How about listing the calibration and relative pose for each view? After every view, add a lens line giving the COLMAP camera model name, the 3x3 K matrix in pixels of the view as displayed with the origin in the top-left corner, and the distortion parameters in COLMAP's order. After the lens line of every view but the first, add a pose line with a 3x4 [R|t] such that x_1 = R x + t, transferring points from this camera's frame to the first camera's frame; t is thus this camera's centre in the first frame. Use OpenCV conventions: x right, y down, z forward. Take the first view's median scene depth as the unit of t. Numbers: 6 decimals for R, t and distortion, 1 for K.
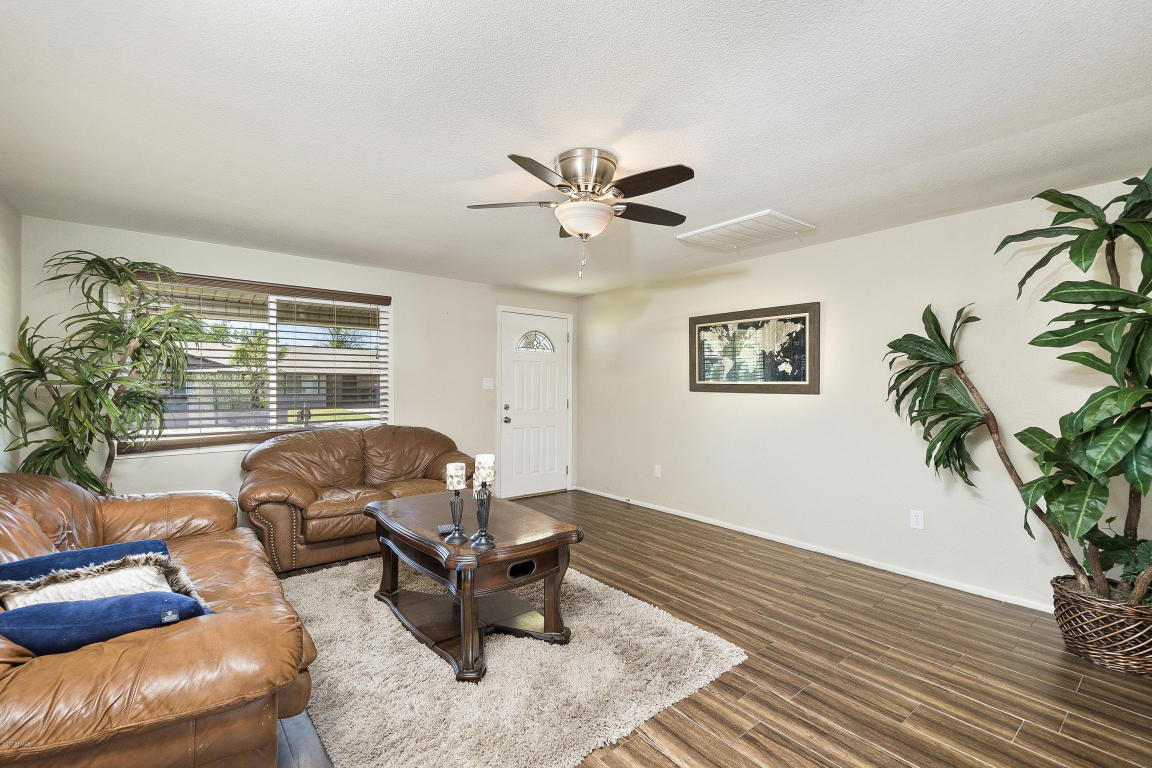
lens RADIAL K [[503.0, 0, 571.7], [0, 503.0, 384.4], [0, 0, 1]] dist [0.002018, -0.000239]
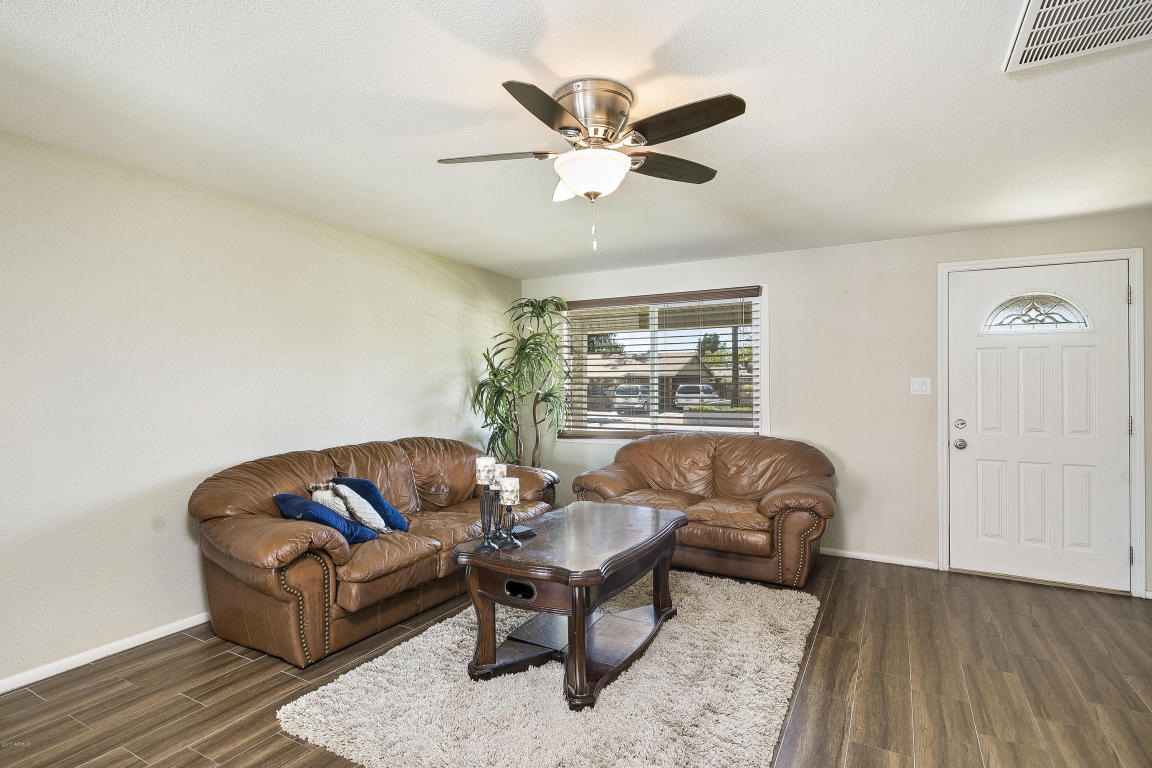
lens RADIAL K [[570.2, 0, 569.2], [0, 570.2, 383.3], [0, 0, 1]] dist [0.001082, -0.000521]
pose [[0.352241, -0.006171, -0.935889, 0.514646], [-0.003827, 0.999960, -0.008033, 0.003231], [0.935901, 0.006411, 0.352204, 0.408452]]
